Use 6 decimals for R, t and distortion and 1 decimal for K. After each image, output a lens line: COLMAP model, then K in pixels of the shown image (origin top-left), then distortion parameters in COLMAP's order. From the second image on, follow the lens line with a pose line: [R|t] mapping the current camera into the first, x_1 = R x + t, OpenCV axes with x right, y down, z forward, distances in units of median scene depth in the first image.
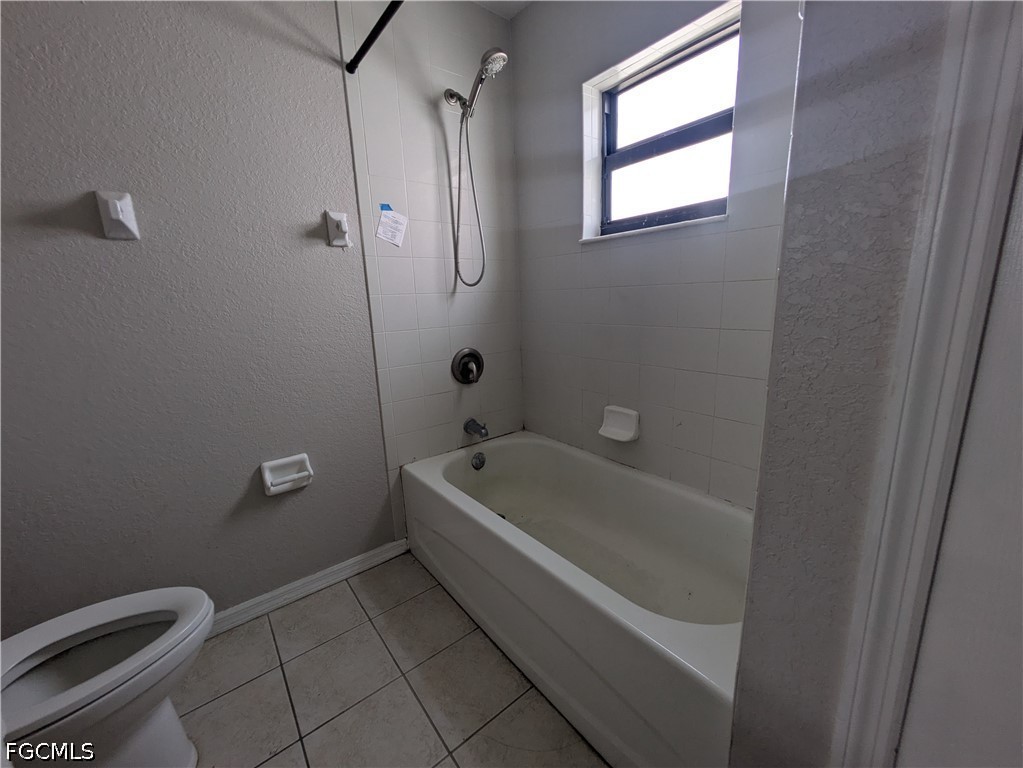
lens RADIAL K [[405.7, 0, 515.0], [0, 405.7, 380.6], [0, 0, 1]] dist [-0.000568, 0.000734]
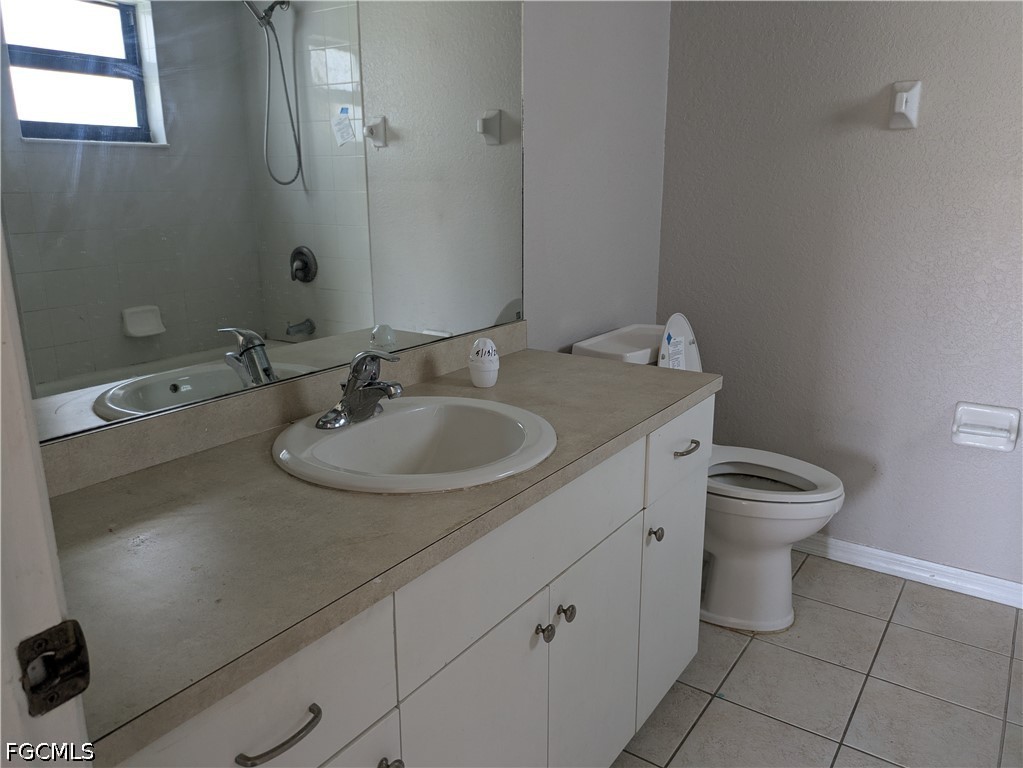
lens RADIAL K [[758.6, 0, 514.0], [0, 758.6, 383.7], [0, 0, 1]] dist [0.047979, -0.045020]
pose [[0.275639, 0.266422, -0.923603, 0.524466], [-0.213108, 0.953851, 0.211547, 0.036835], [0.937341, 0.138517, 0.319695, -0.311110]]
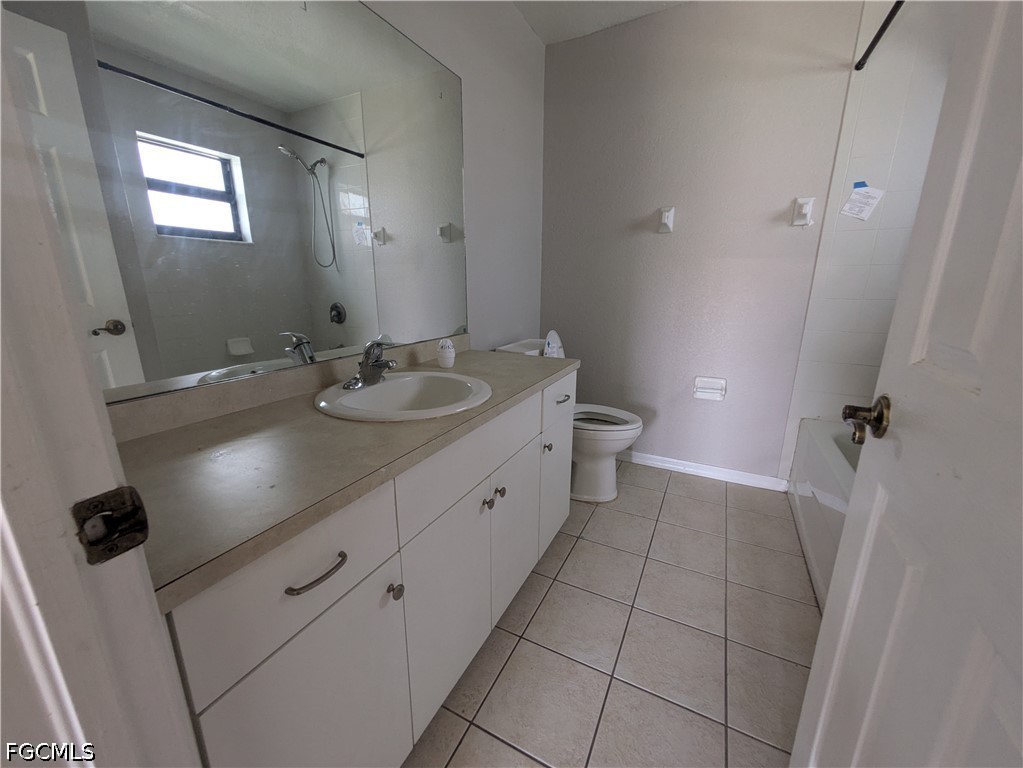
lens RADIAL K [[405.7, 0, 514.1], [0, 405.7, 385.0], [0, 0, 1]] dist [-0.000568, 0.000734]
pose [[0.402386, 0.257572, -0.878489, 0.458783], [-0.214187, 0.959458, 0.183205, 0.104179], [0.890062, 0.114442, 0.441241, -0.288383]]
